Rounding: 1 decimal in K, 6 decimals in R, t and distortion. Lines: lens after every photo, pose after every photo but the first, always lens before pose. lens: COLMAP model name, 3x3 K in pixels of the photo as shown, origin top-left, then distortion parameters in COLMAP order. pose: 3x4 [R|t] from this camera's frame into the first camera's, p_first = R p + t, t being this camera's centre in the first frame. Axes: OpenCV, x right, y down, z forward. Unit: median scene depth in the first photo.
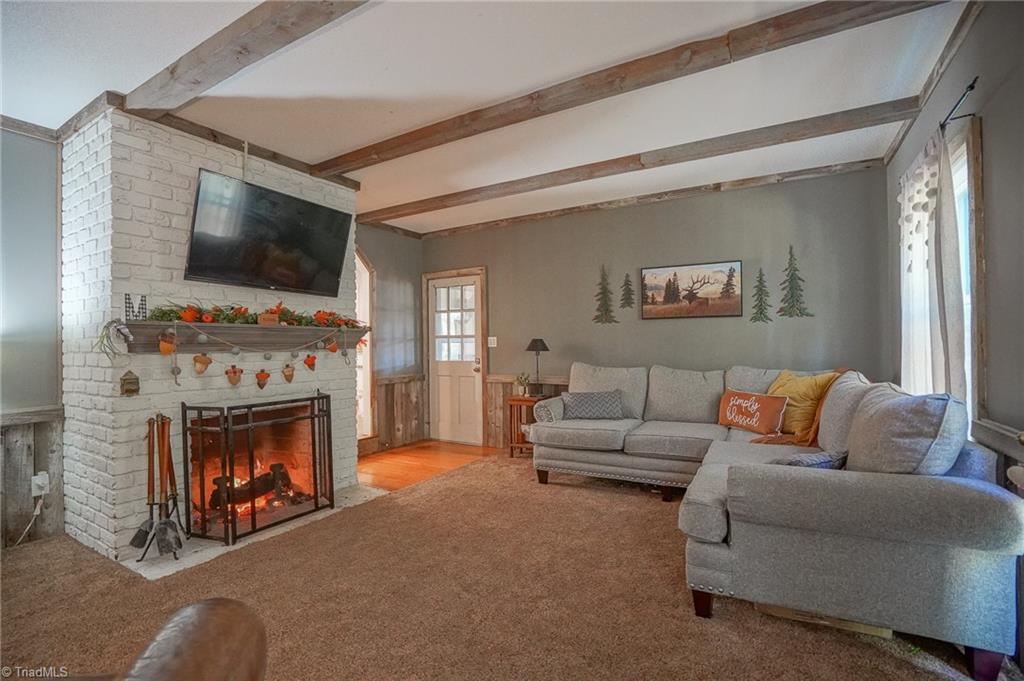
lens RADIAL K [[474.9, 0, 511.1], [0, 474.9, 340.9], [0, 0, 1]] dist [-0.058018, 0.022386]
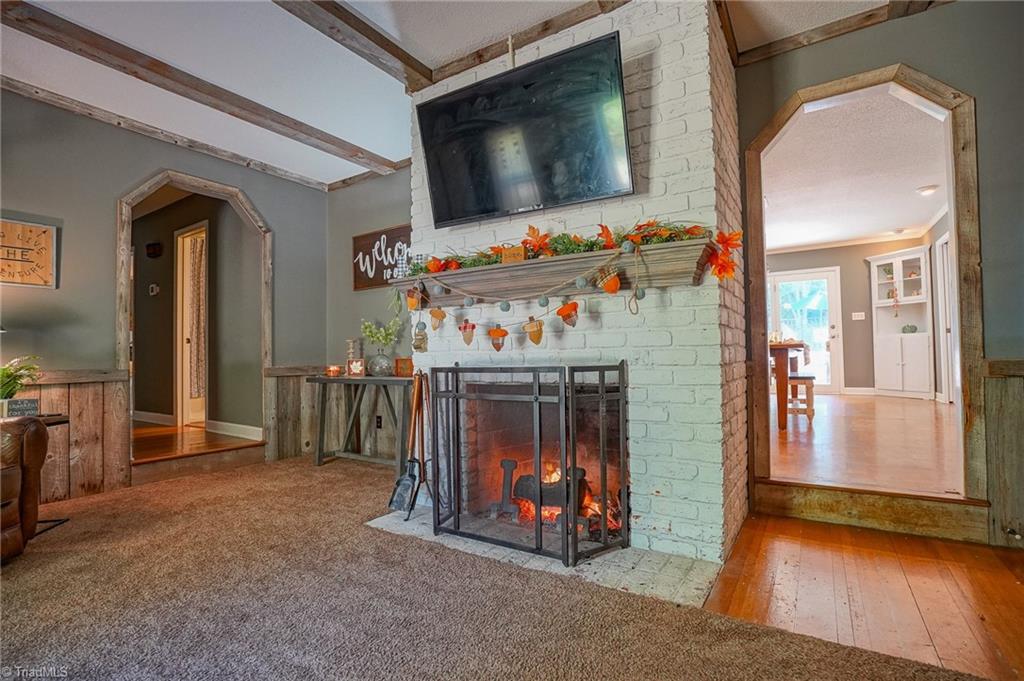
lens RADIAL K [[474.9, 0, 511.3], [0, 474.9, 342.0], [0, 0, 1]] dist [-0.058018, 0.022386]
pose [[-0.035106, -0.012608, -0.999304, 0.158483], [0.031140, 0.999421, -0.013703, 0.073993], [0.998898, -0.031600, -0.034693, 0.779081]]
